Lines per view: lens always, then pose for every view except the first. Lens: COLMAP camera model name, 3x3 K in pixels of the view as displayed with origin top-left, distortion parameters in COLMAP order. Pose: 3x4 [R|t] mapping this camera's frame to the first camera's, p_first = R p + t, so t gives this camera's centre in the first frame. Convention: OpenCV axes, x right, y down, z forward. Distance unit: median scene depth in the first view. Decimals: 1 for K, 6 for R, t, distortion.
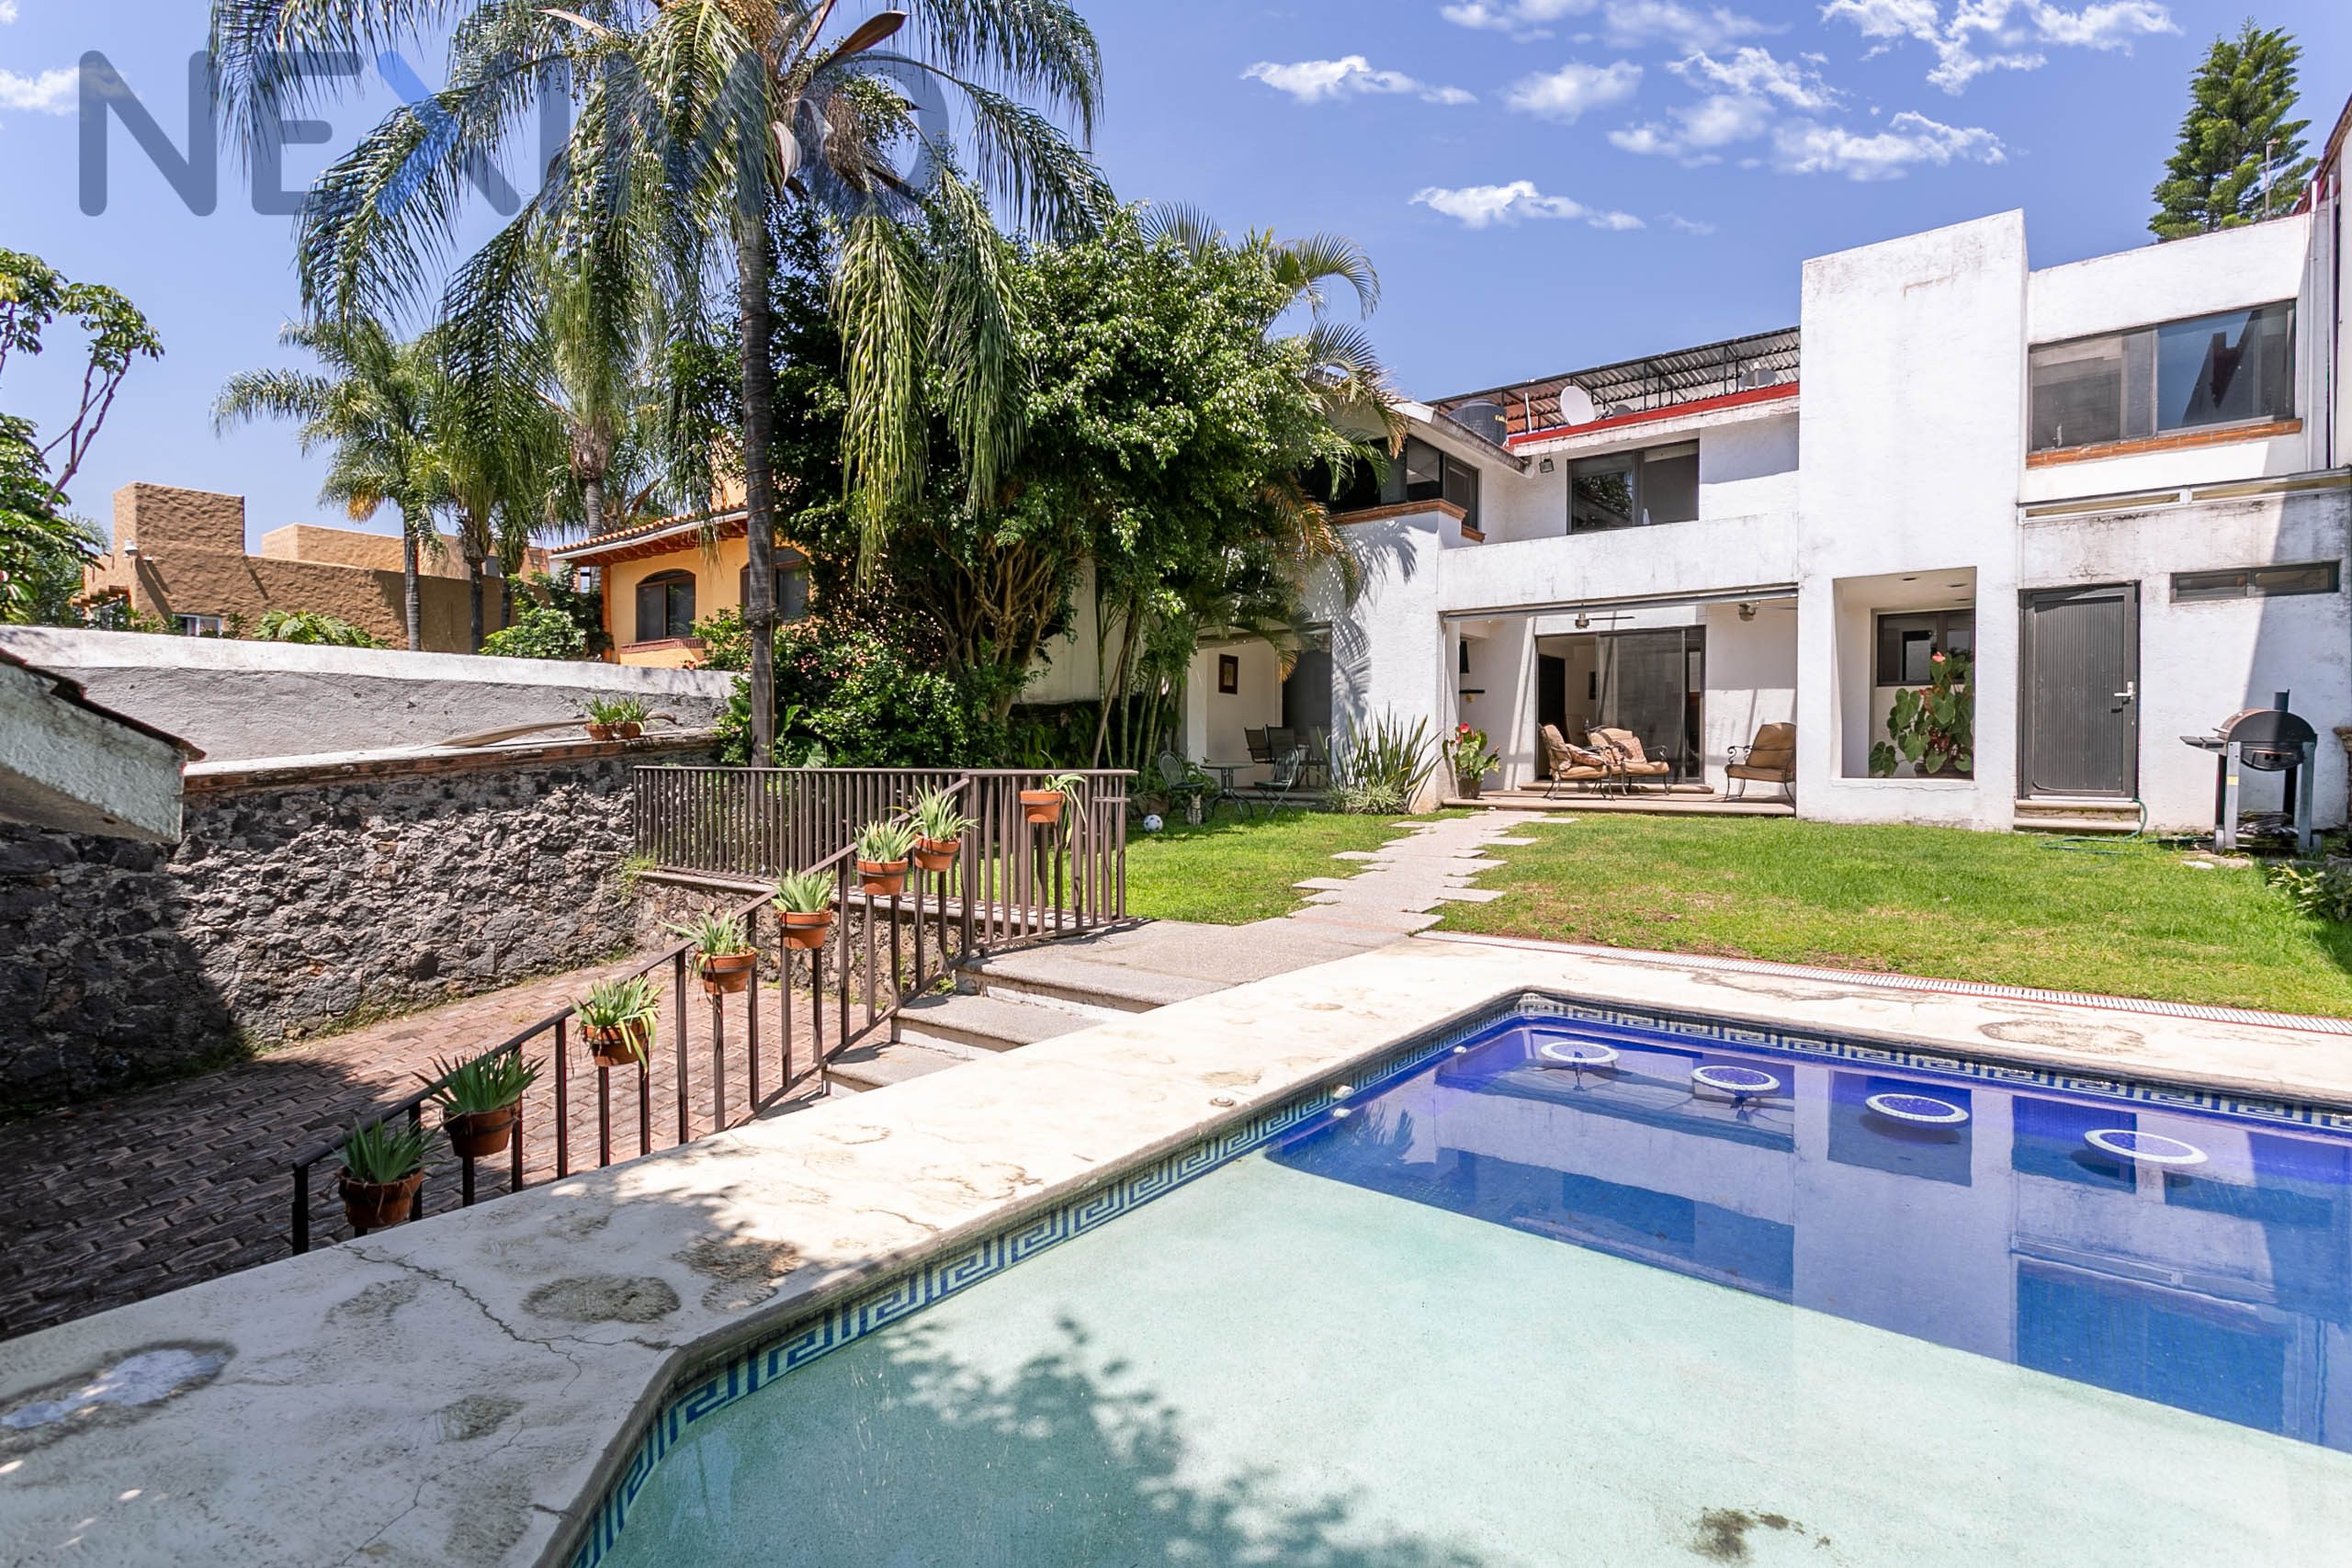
lens RADIAL K [[1124.9, 0, 1190.9], [0, 1124.9, 776.0], [0, 0, 1]] dist [0.005397, 0.001733]
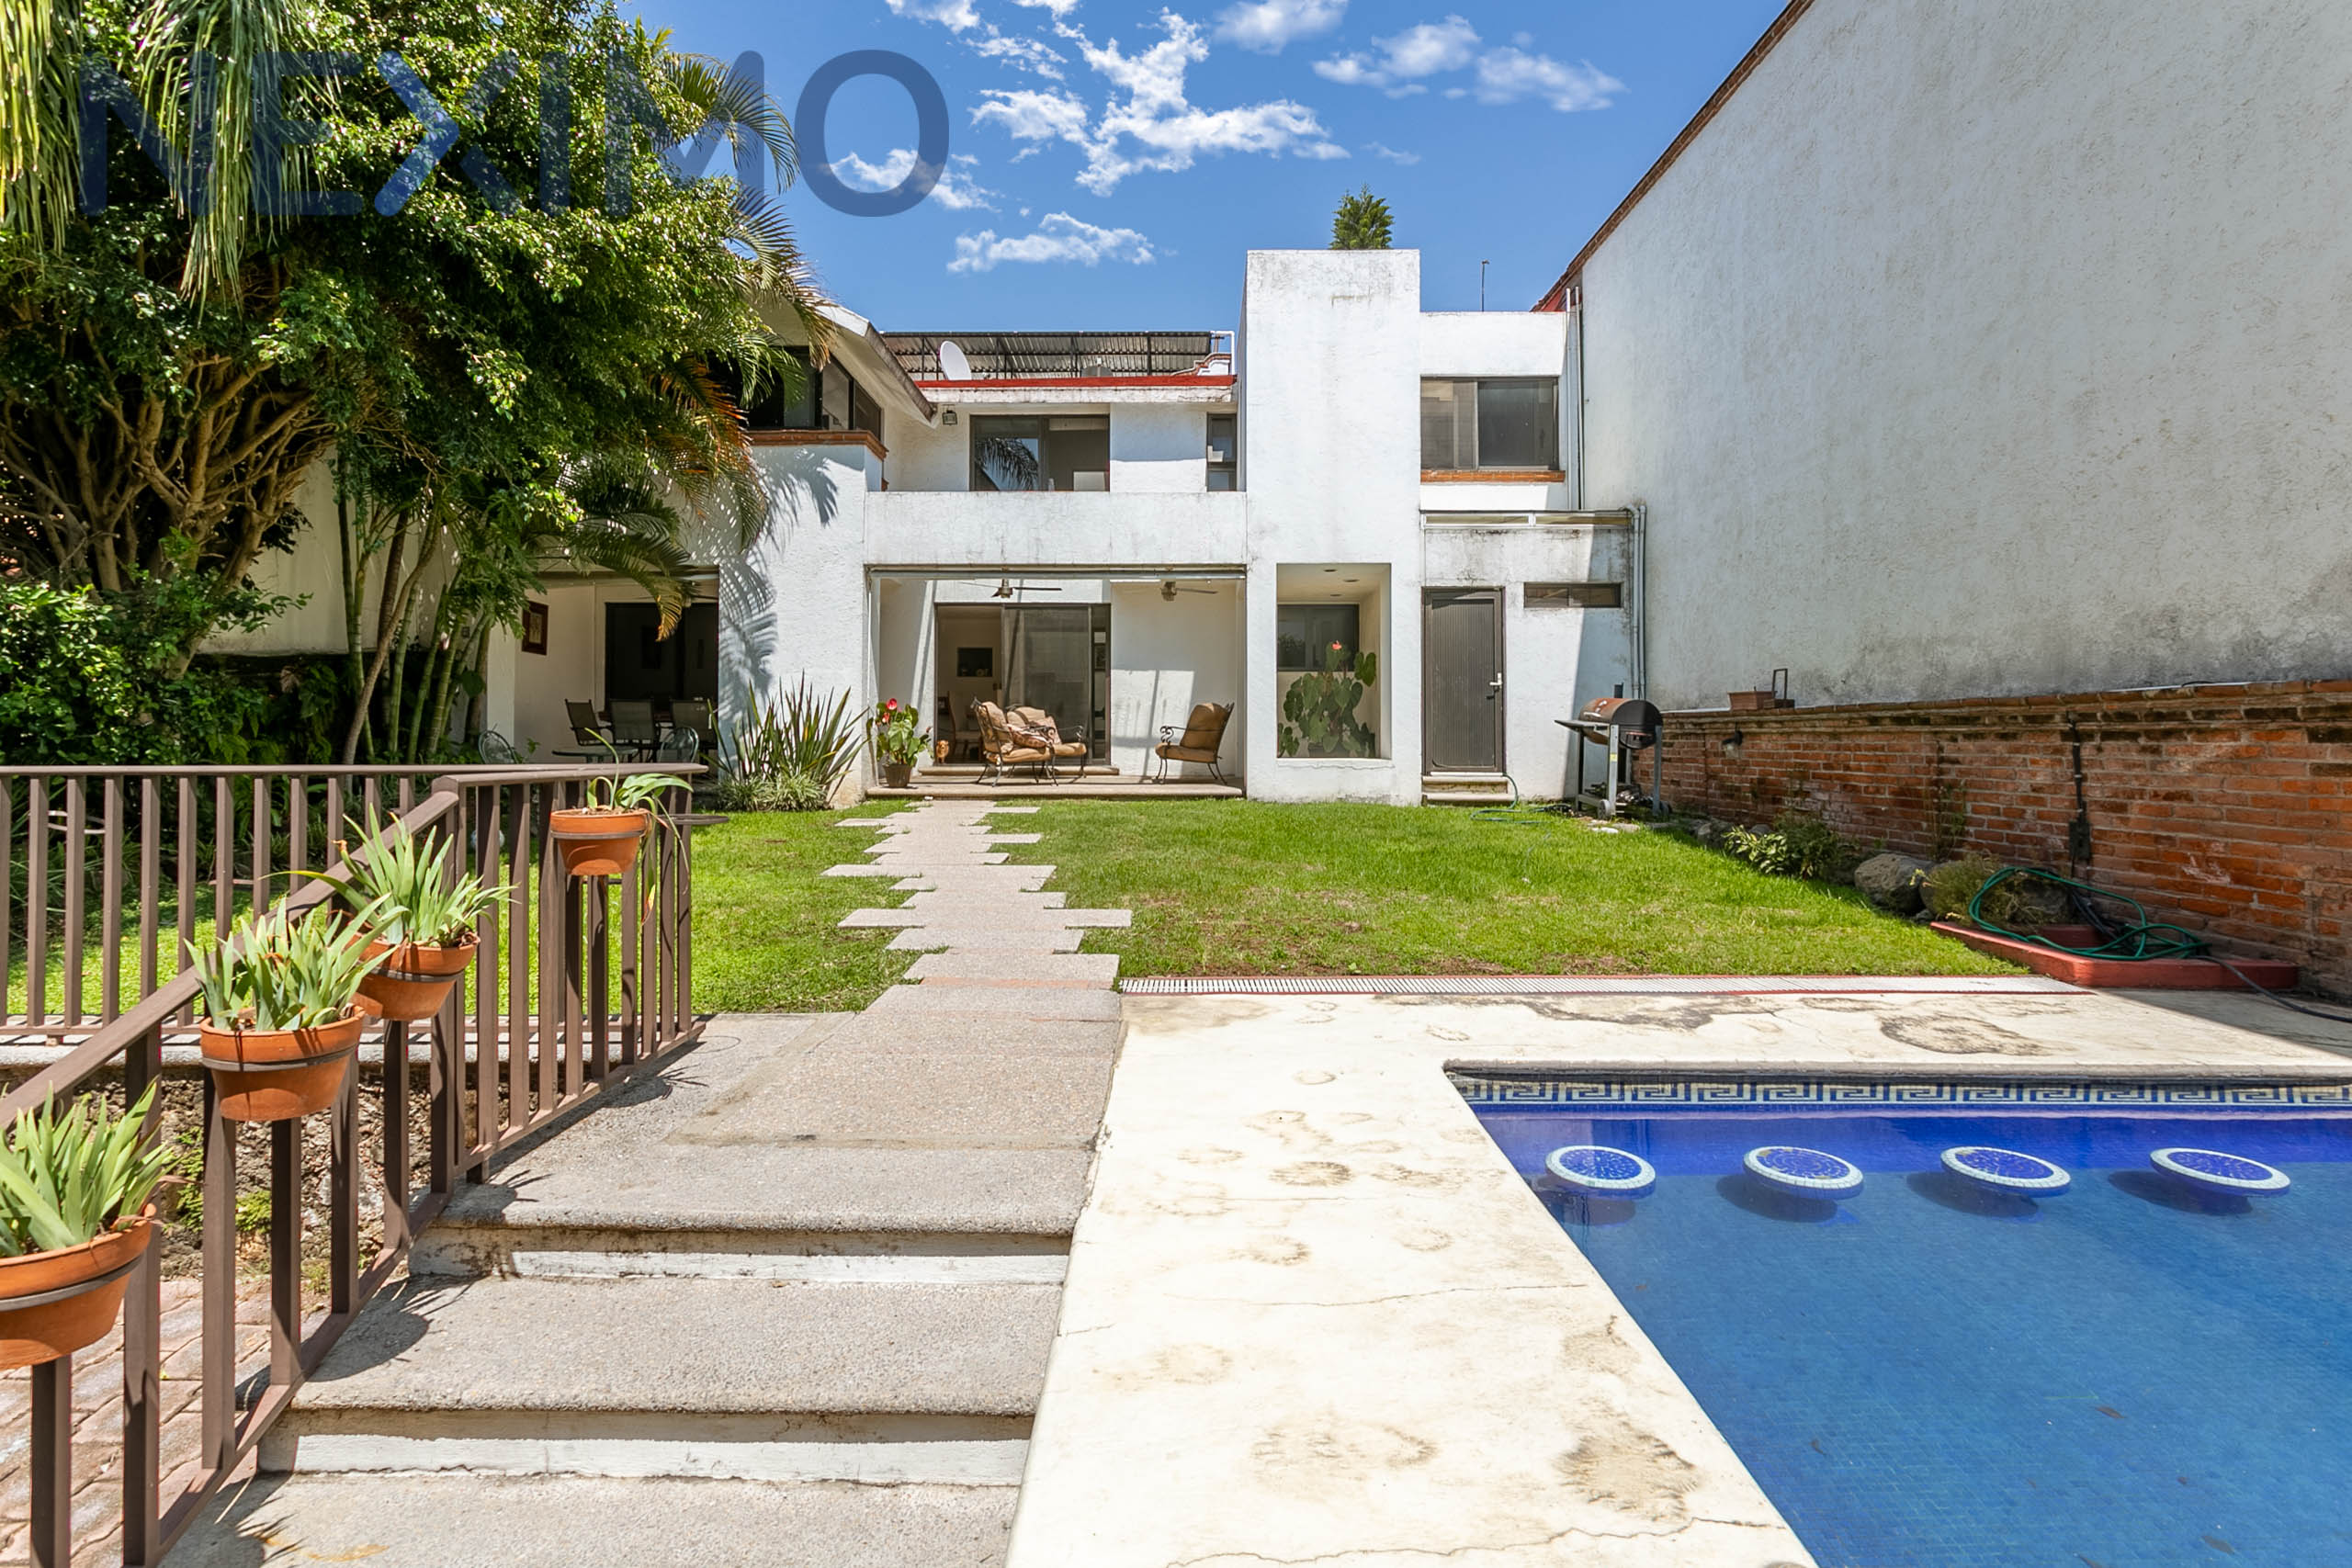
lens RADIAL K [[1124.9, 0, 1159.5], [0, 1124.9, 725.0], [0, 0, 1]] dist [0.005397, 0.001733]
pose [[0.802803, 0.005282, 0.596221, -0.125030], [0.011151, 0.999653, -0.023870, -0.005245], [-0.596140, 0.025811, 0.802465, 0.245609]]
